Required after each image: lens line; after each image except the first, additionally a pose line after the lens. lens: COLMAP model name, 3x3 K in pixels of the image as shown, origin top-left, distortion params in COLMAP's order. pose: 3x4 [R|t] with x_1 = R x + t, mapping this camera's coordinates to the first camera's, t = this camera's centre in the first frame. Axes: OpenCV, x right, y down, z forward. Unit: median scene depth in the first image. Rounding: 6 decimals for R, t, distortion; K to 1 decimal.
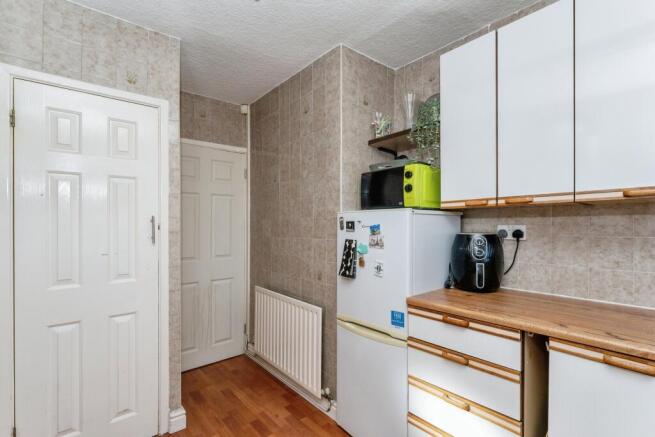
lens RADIAL K [[302.4, 0, 326.7], [0, 302.4, 220.7], [0, 0, 1]] dist [-0.004560, -0.000797]
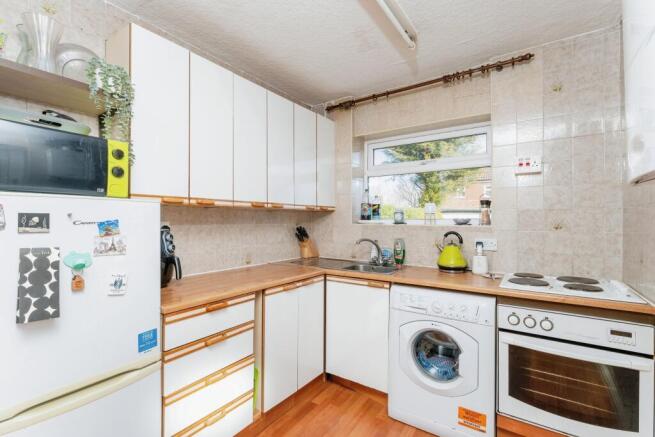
lens RADIAL K [[302.4, 0, 324.7], [0, 302.4, 217.1], [0, 0, 1]] dist [-0.004560, -0.000797]
pose [[-0.264191, 0.017140, 0.964318, -0.649386], [-0.013671, 0.999675, -0.021514, 0.015164], [-0.964374, -0.018867, -0.263870, 0.769927]]
